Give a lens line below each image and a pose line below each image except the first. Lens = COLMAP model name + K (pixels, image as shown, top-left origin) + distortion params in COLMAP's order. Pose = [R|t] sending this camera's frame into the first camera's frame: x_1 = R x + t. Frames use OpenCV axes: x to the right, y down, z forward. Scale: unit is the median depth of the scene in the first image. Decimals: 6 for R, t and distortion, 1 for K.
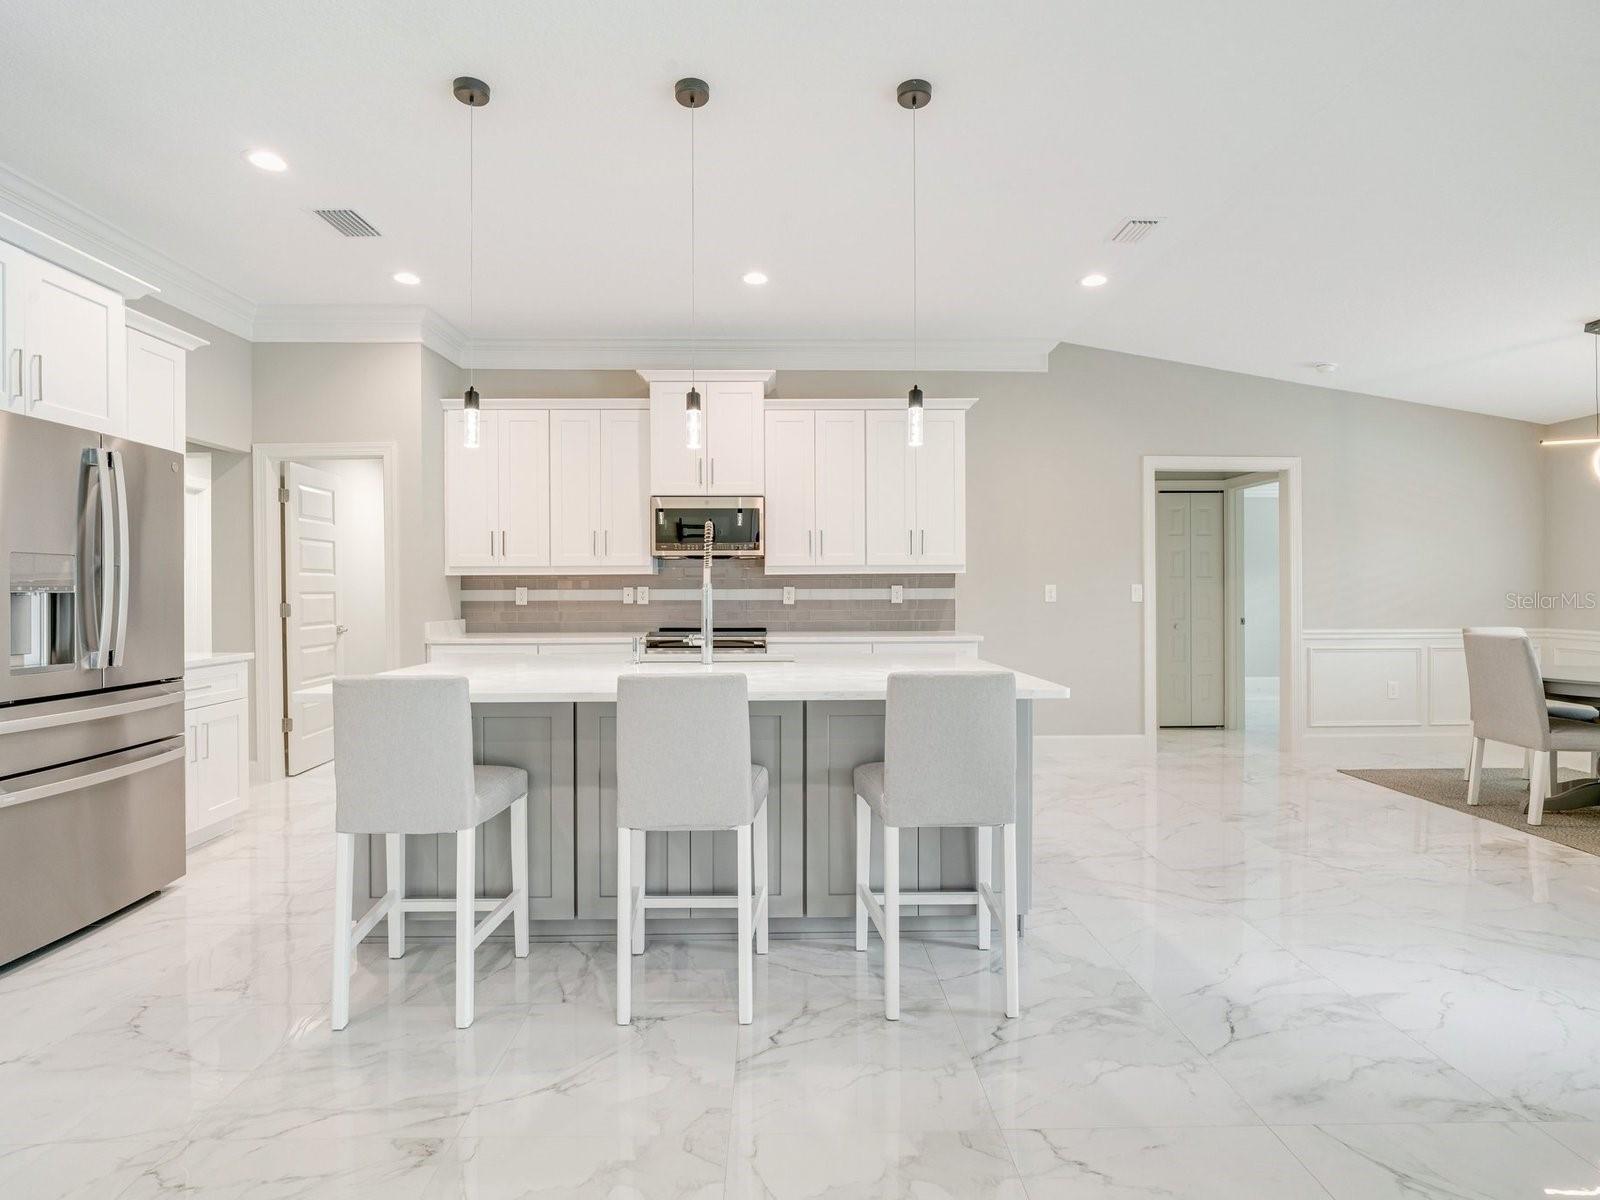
lens RADIAL K [[842.9, 0, 794.5], [0, 842.9, 586.1], [0, 0, 1]] dist [-0.012323, 0.000689]
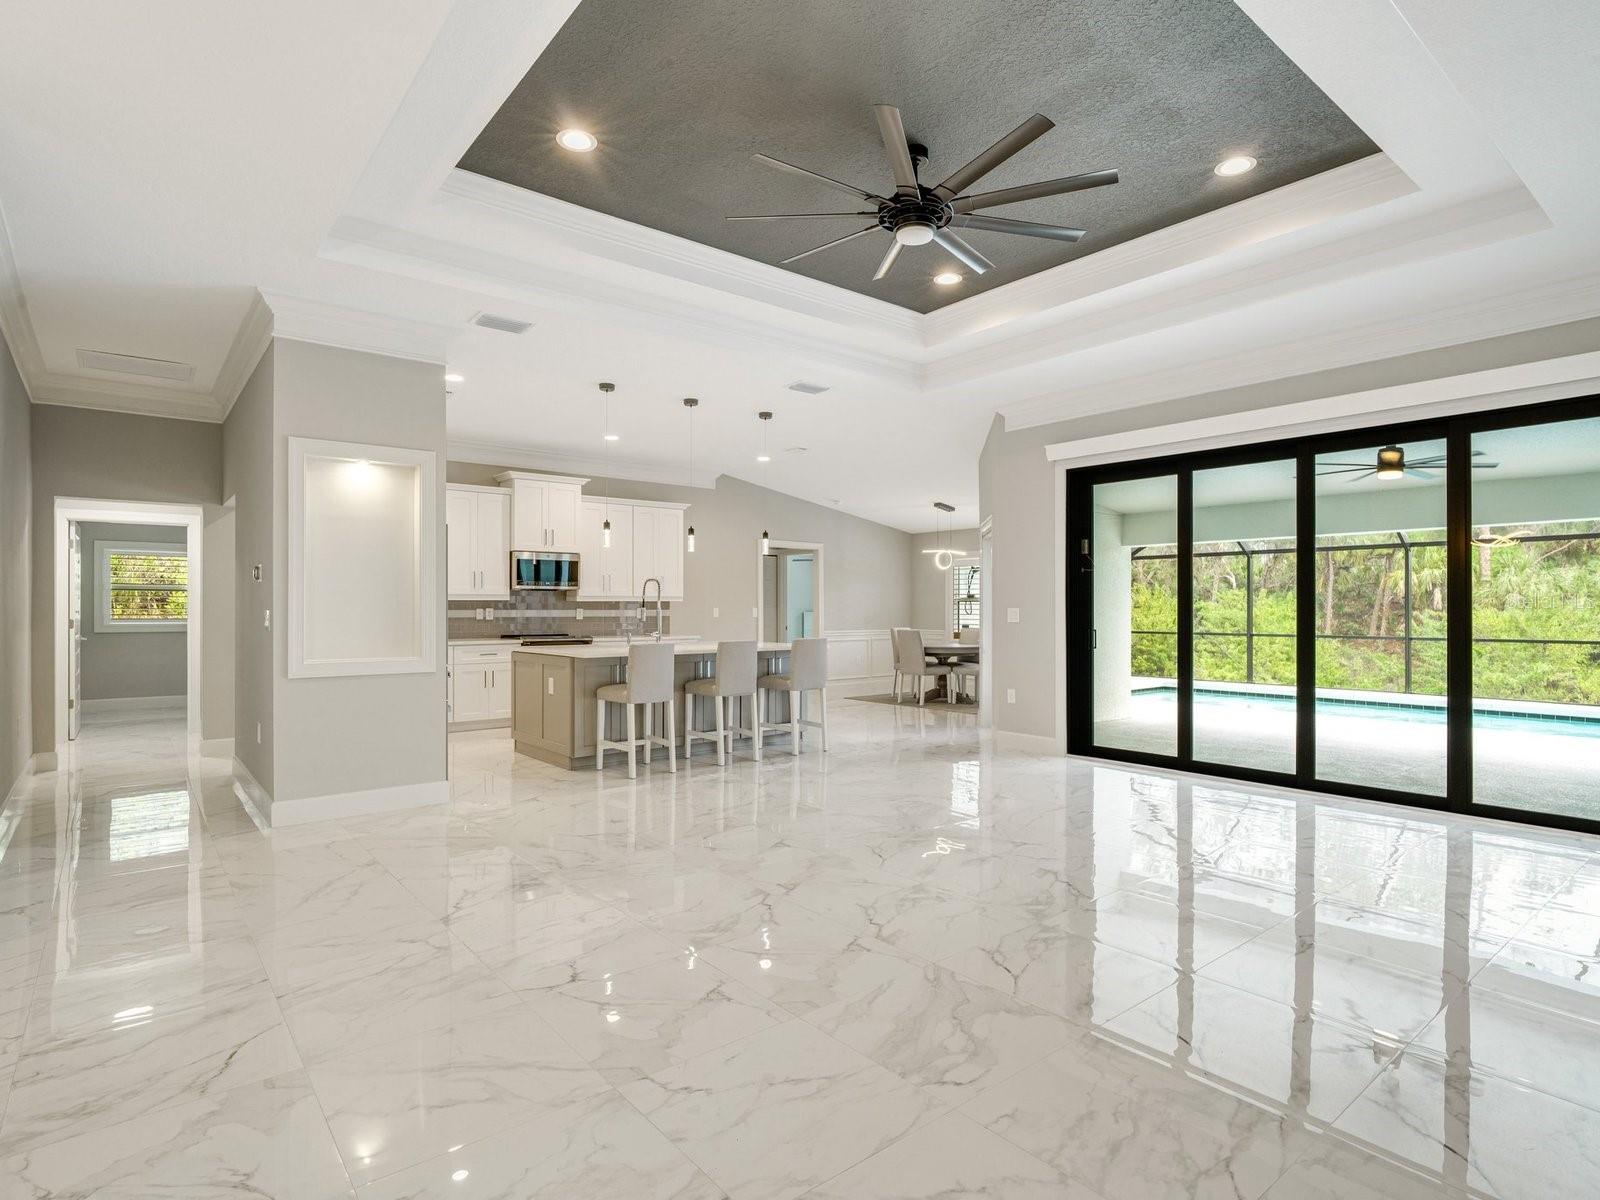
lens RADIAL K [[836.8, 0, 792.7], [0, 836.8, 603.7], [0, 0, 1]] dist [-0.012597, -0.000027]
pose [[0.793137, 0.007759, 0.608994, -0.709370], [-0.005107, 0.999968, -0.006089, -0.000807], [-0.609022, 0.001719, 0.793152, -0.557798]]
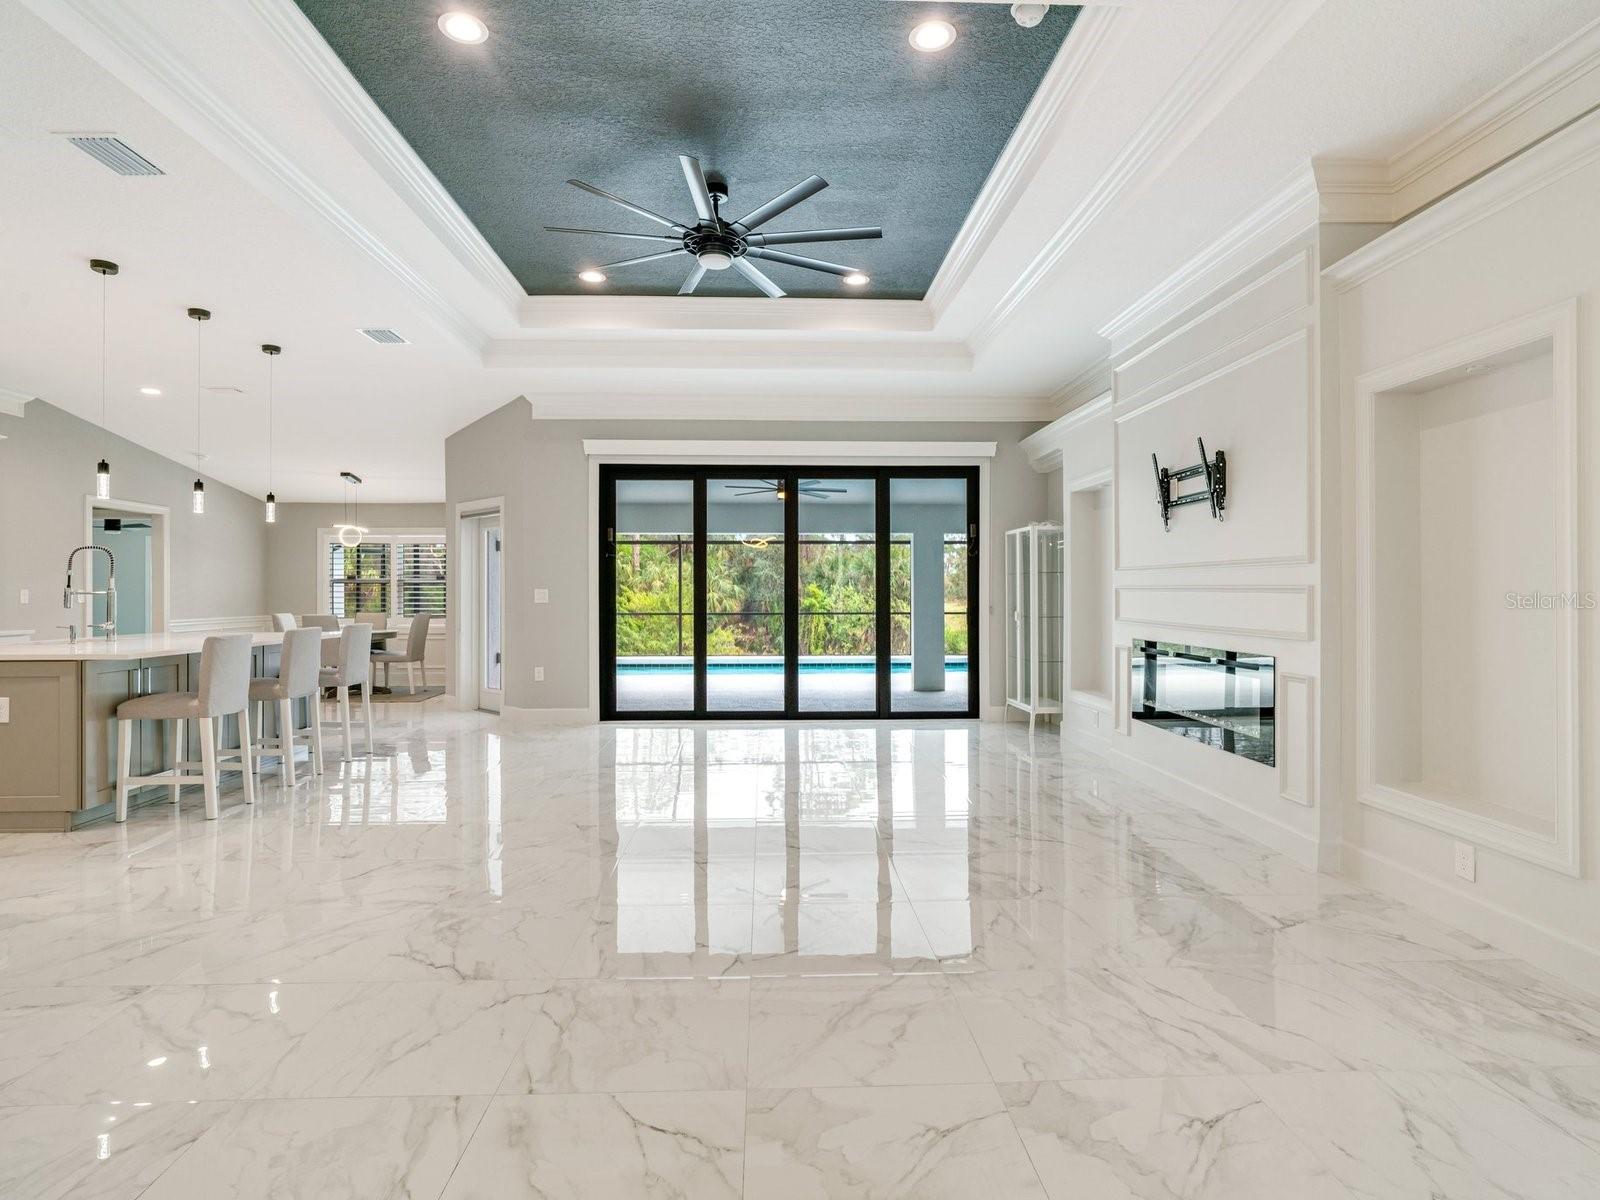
lens RADIAL K [[853.7, 0, 781.1], [0, 853.7, 588.5], [0, 0, 1]] dist [-0.023961, 0.000089]
pose [[0.001046, 0.007403, 0.999972, -1.014087], [-0.002479, 0.999970, -0.007400, 0.003093], [-0.999996, -0.002471, 0.001064, -0.128575]]
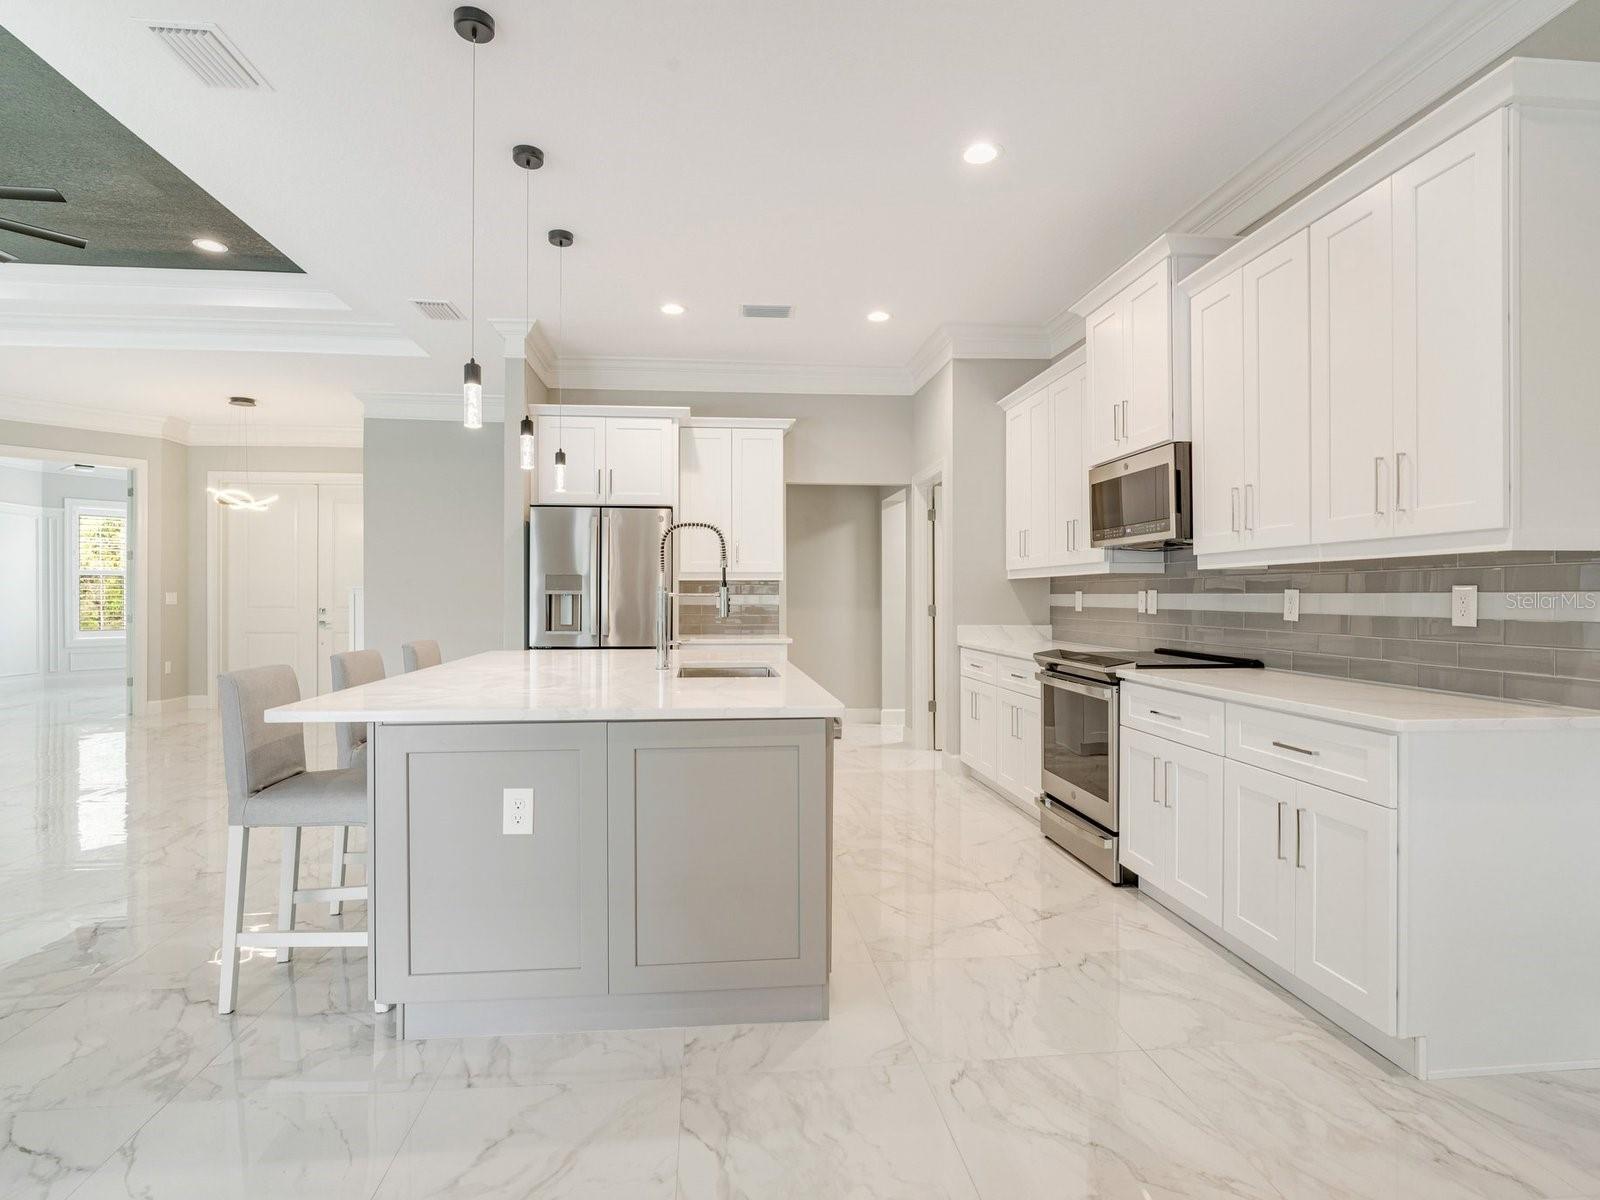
lens RADIAL K [[836.8, 0, 792.7], [0, 836.8, 603.7], [0, 0, 1]] dist [-0.012597, -0.000027]
pose [[0.079078, 0.013203, -0.996781, 0.552204], [0.000786, 0.999911, 0.013307, 0.002792], [0.996868, -0.001836, 0.079061, 0.679445]]
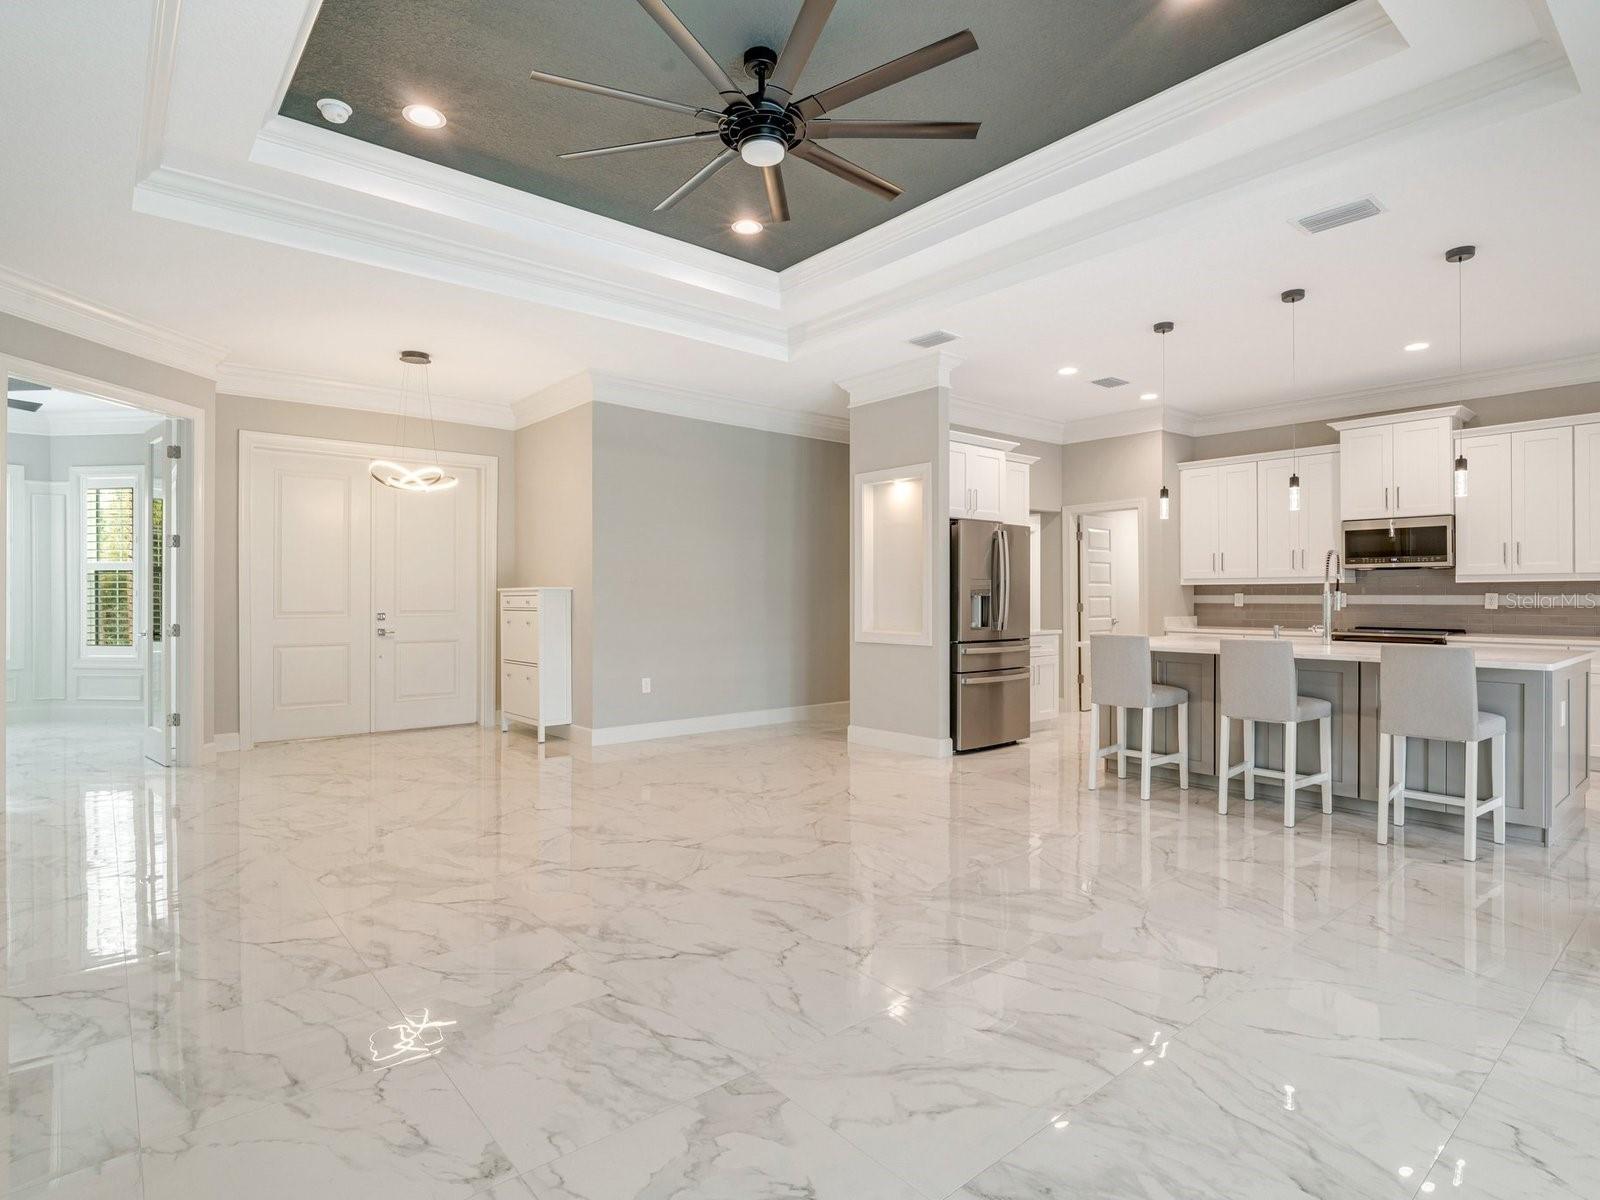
lens RADIAL K [[836.8, 0, 792.7], [0, 836.8, 603.7], [0, 0, 1]] dist [-0.012597, -0.000027]
pose [[0.629822, 0.011316, -0.776657, 0.280973], [0.000523, 0.999887, 0.014993, -0.002286], [0.776739, -0.009849, 0.629745, -0.422701]]
